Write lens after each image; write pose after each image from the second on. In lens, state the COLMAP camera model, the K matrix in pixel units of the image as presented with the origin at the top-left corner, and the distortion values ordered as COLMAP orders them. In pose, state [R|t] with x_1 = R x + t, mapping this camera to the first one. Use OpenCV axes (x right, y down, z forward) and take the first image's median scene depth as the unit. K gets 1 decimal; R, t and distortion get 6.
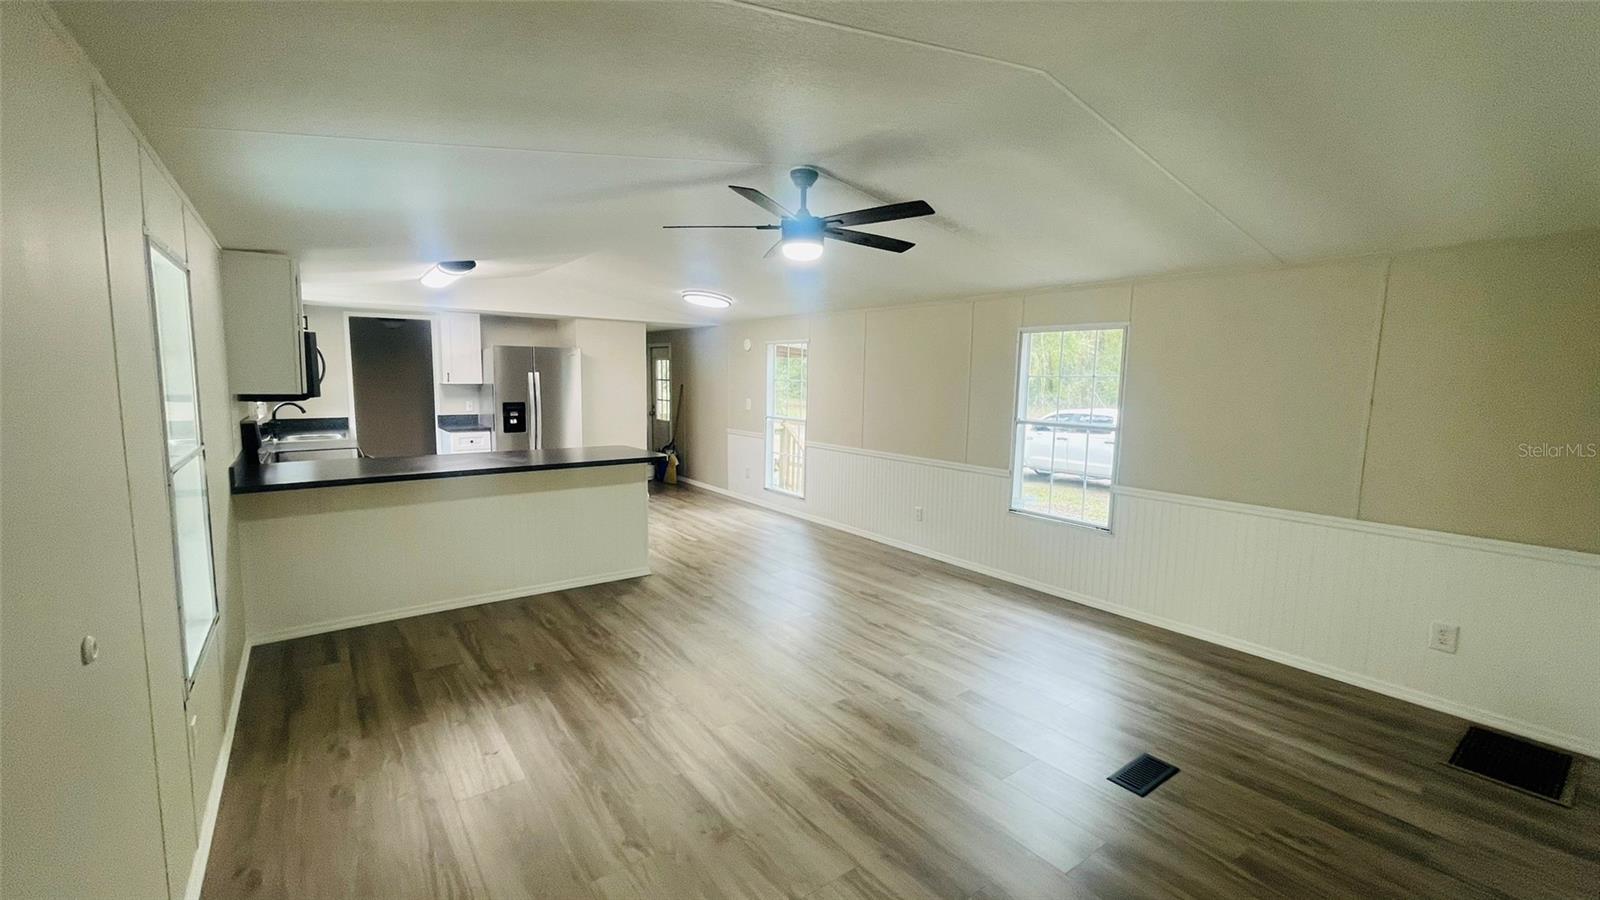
lens RADIAL K [[646.0, 0, 793.3], [0, 646.0, 455.0], [0, 0, 1]] dist [-0.000731, -0.000114]
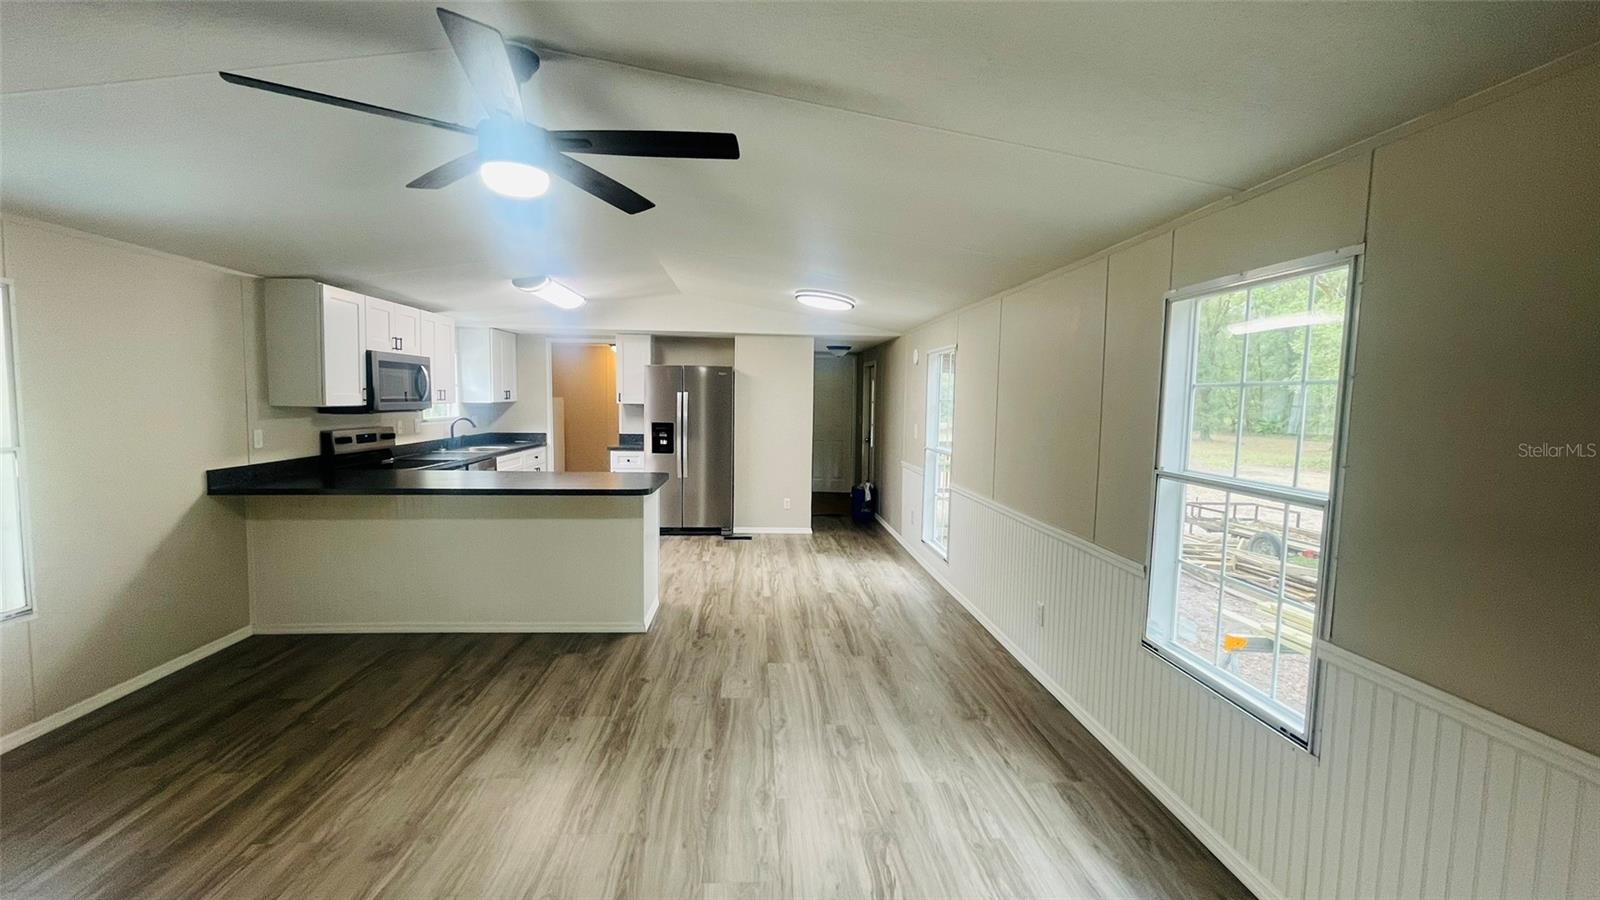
lens RADIAL K [[650.1, 0, 793.3], [0, 650.1, 446.3], [0, 0, 1]] dist [-0.002433, -0.000225]
pose [[0.839574, 0.037840, -0.541926, 0.311259], [-0.067968, 0.997049, -0.035681, -0.027867], [0.538977, 0.066791, 0.839668, 0.328159]]
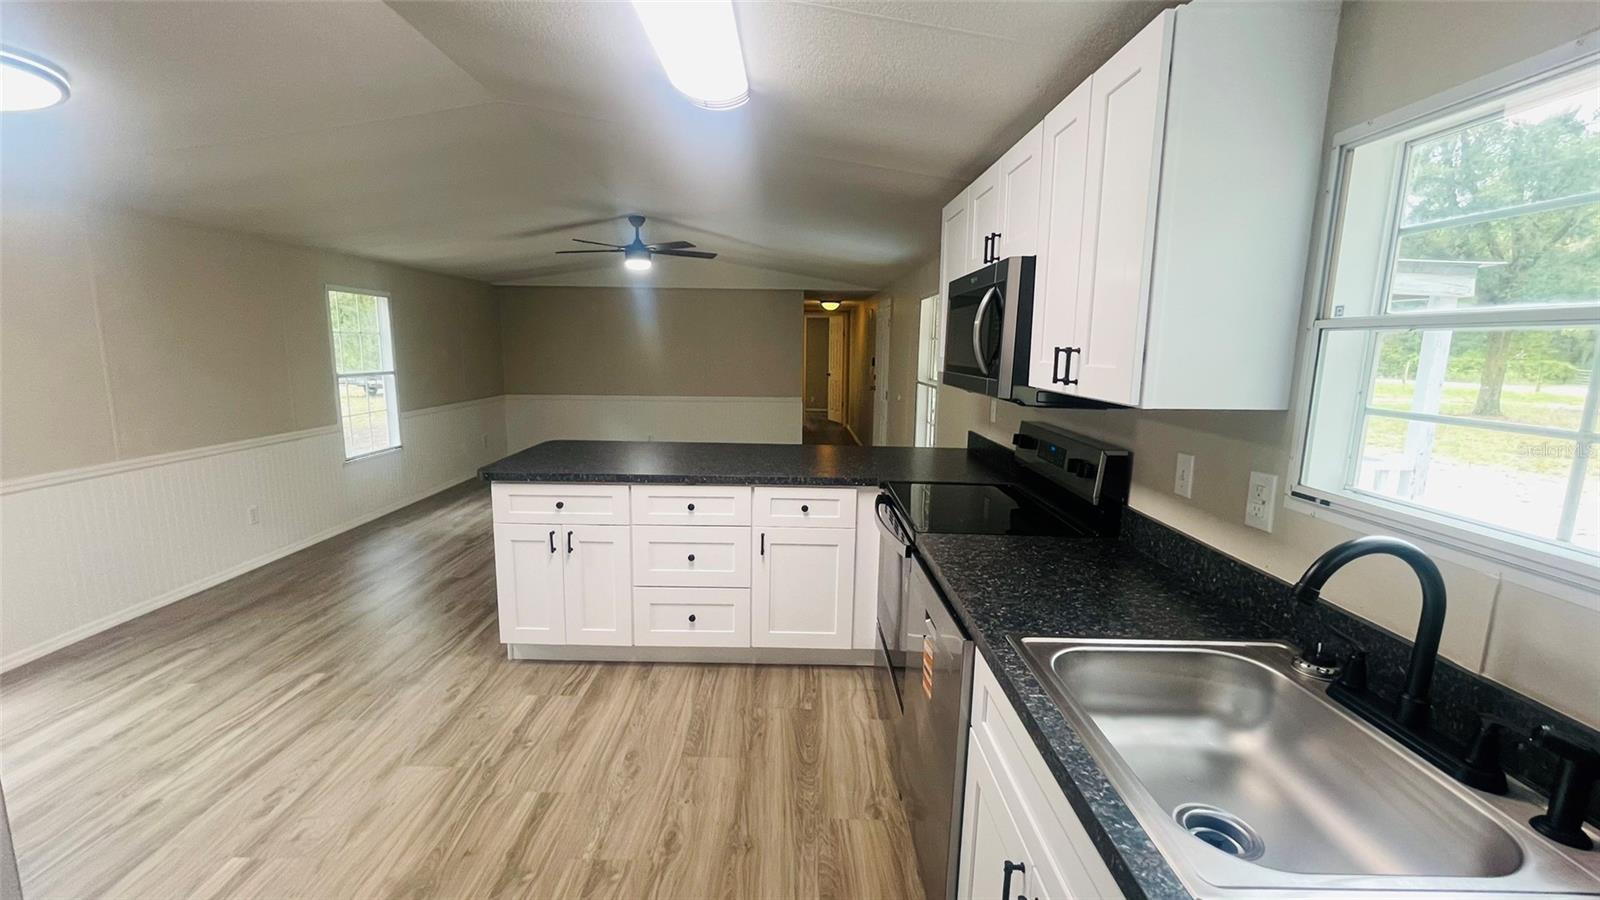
lens RADIAL K [[660.8, 0, 786.8], [0, 660.8, 451.2], [0, 0, 1]] dist [0.023699, 0.000189]
pose [[-0.797008, -0.120125, 0.591902, -0.721056], [0.049578, 0.963702, 0.262337, -0.147882], [-0.601930, 0.238430, -0.762123, 1.145553]]
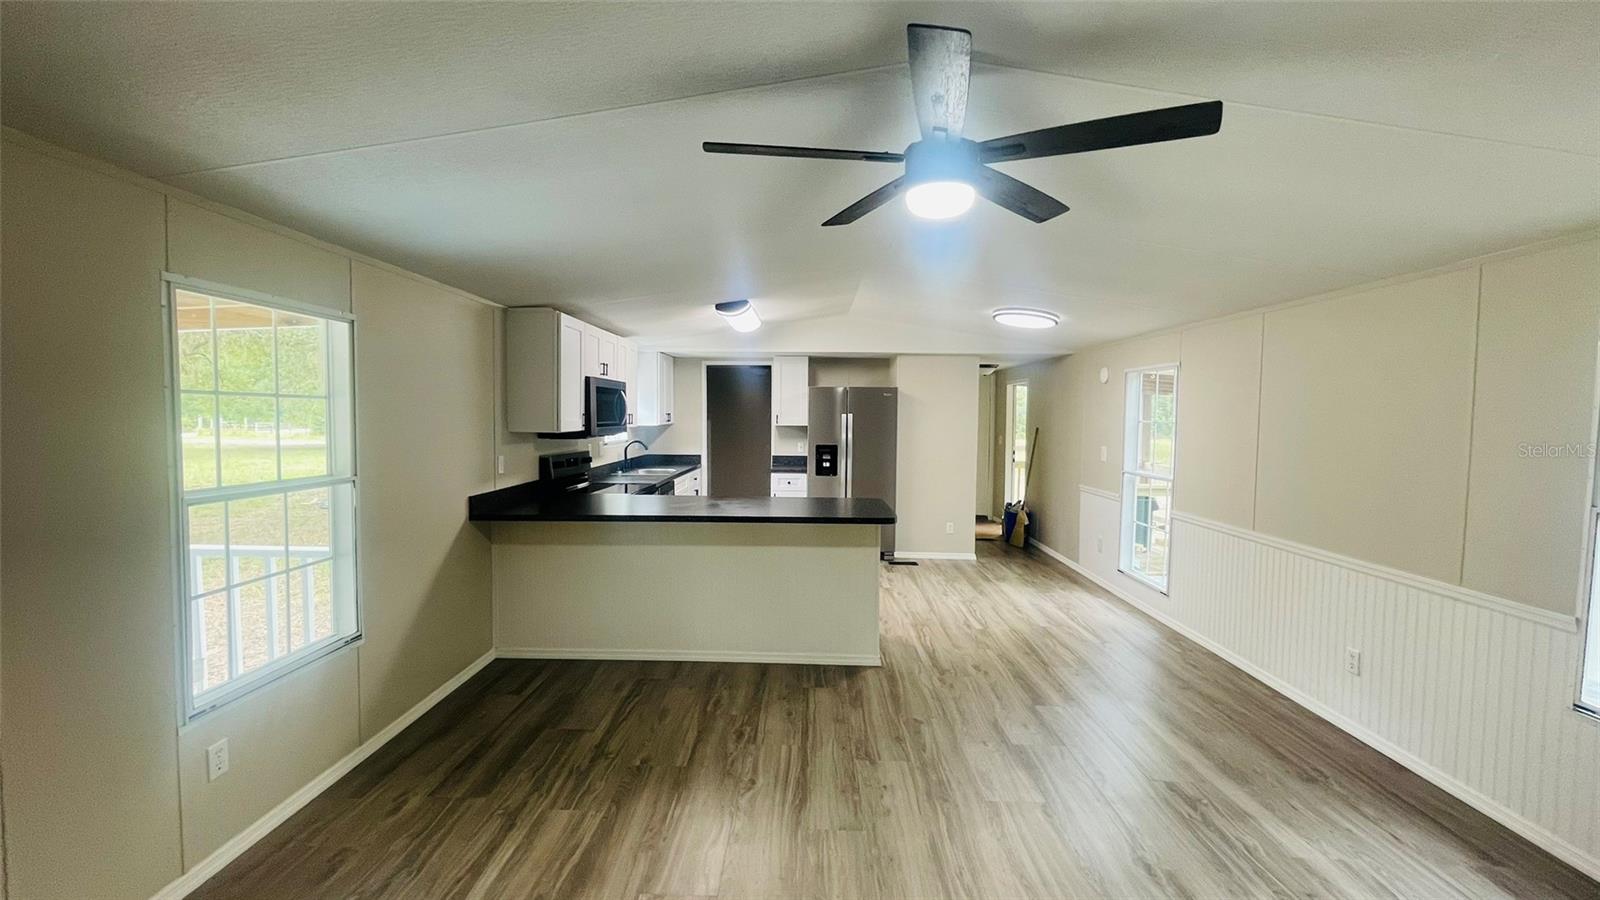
lens RADIAL K [[650.1, 0, 793.3], [0, 650.1, 446.3], [0, 0, 1]] dist [-0.002433, -0.000225]
pose [[0.786097, 0.022809, -0.617682, 0.148478], [-0.072336, 0.995847, -0.055285, -0.025380], [0.613855, 0.088140, 0.784483, 0.241620]]
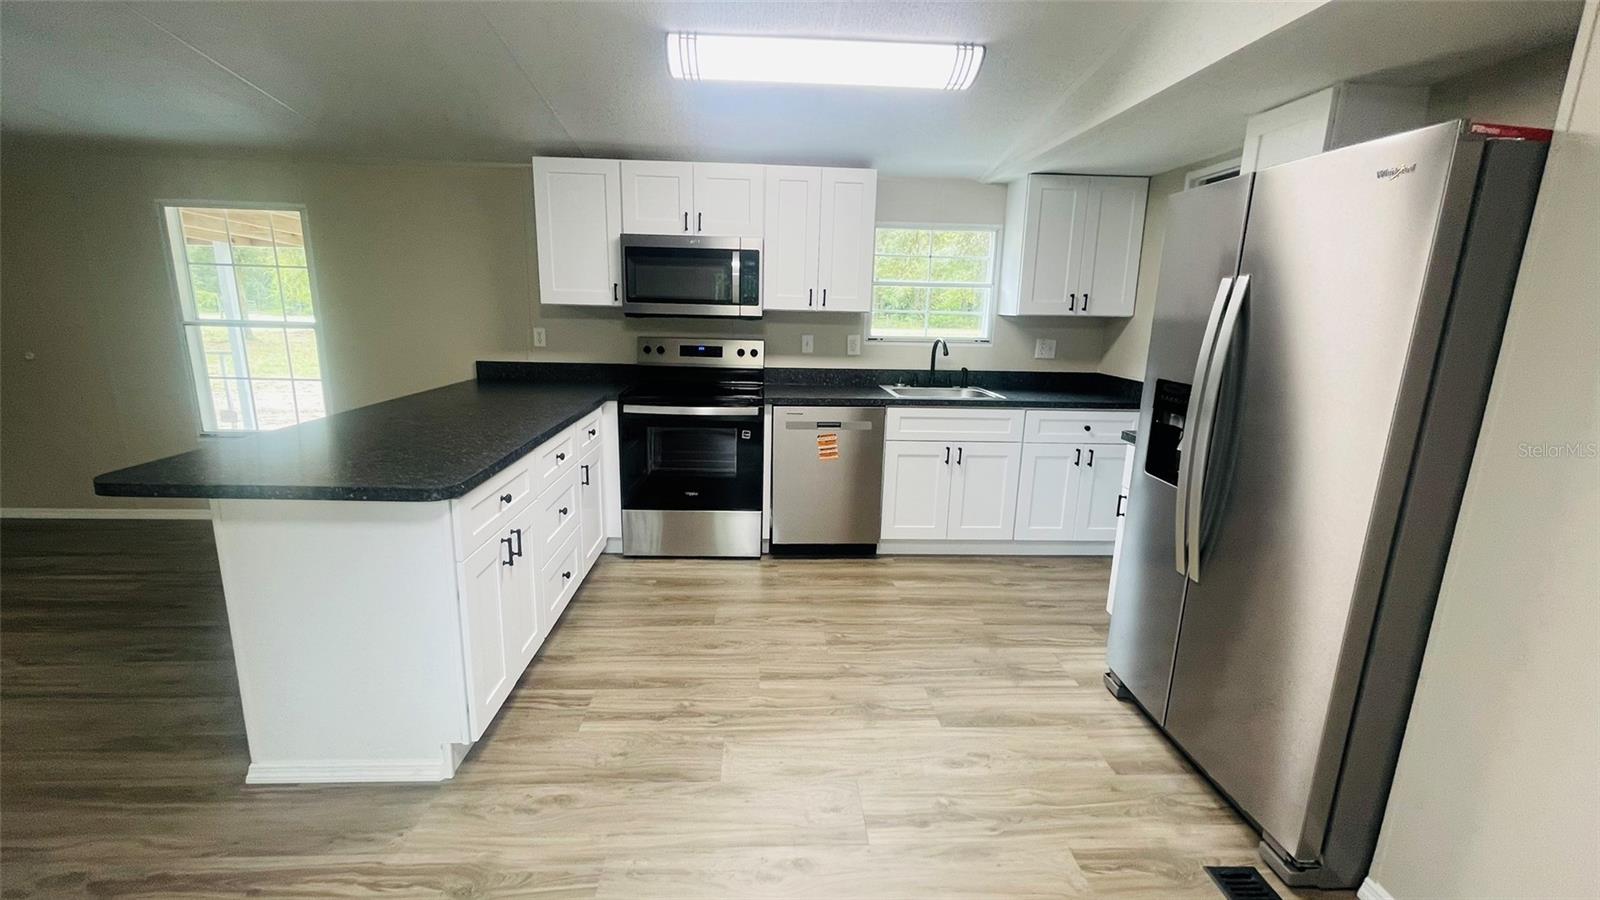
lens RADIAL K [[650.1, 0, 793.3], [0, 650.1, 446.3], [0, 0, 1]] dist [-0.002433, -0.000225]
pose [[-0.550571, 0.153295, -0.820593, -0.094058], [-0.134156, 0.953970, 0.268222, -0.130033], [0.823938, 0.257763, -0.504663, 1.178468]]
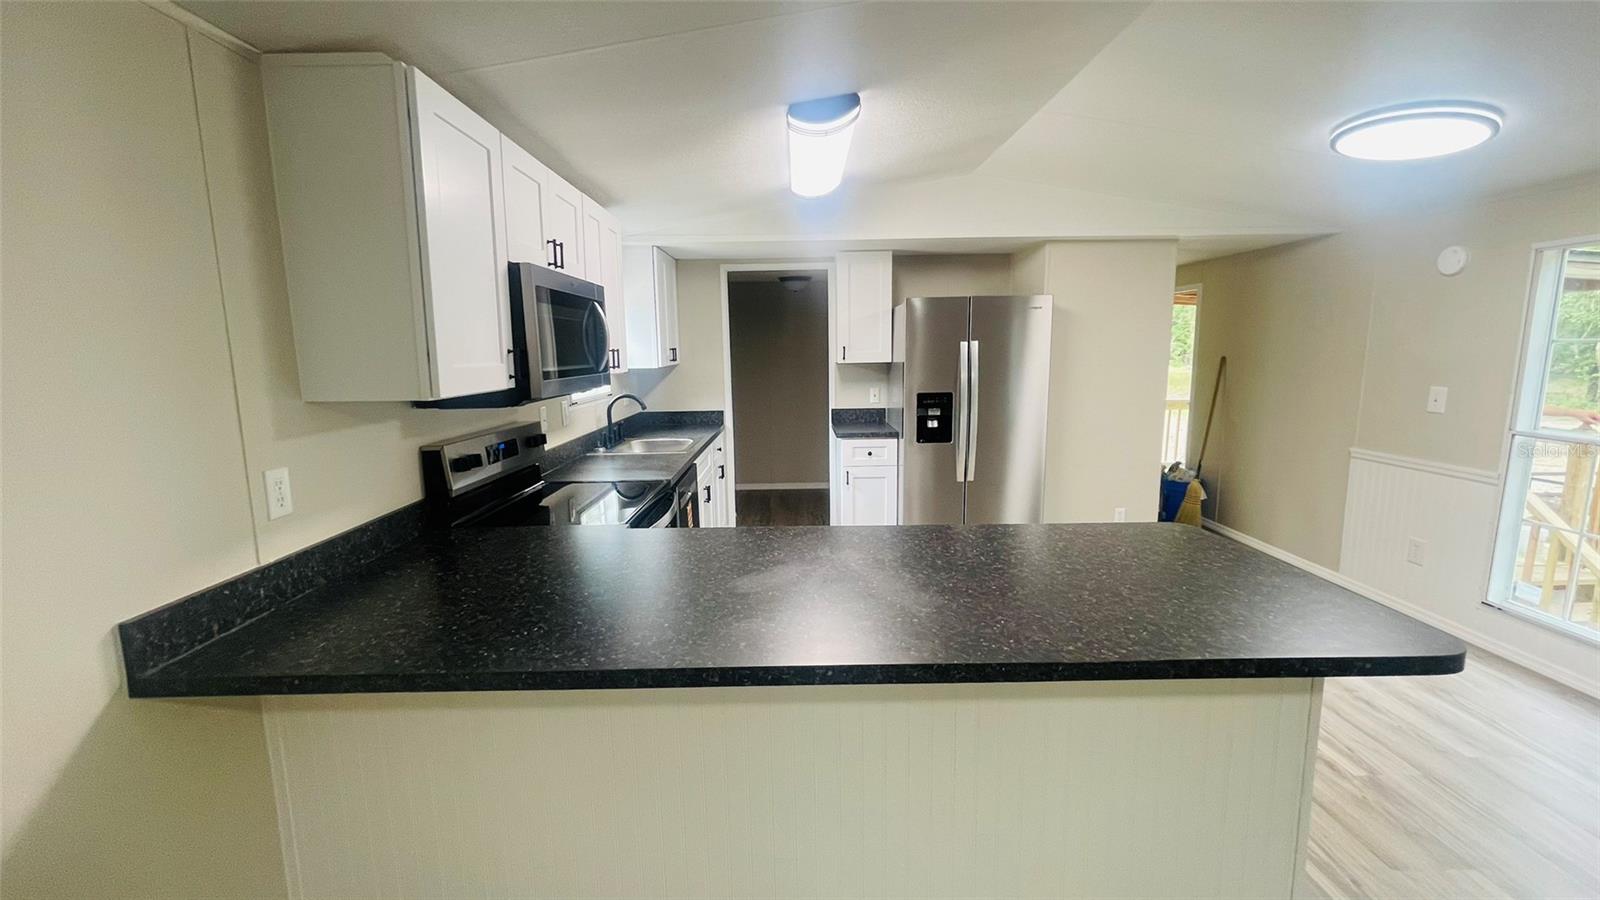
lens RADIAL K [[650.1, 0, 793.3], [0, 650.1, 446.3], [0, 0, 1]] dist [-0.002433, -0.000225]
pose [[0.802778, 0.061564, -0.593092, -0.206812], [-0.044679, 0.998070, 0.043127, -0.060223], [0.594602, -0.008123, 0.803979, 0.508815]]
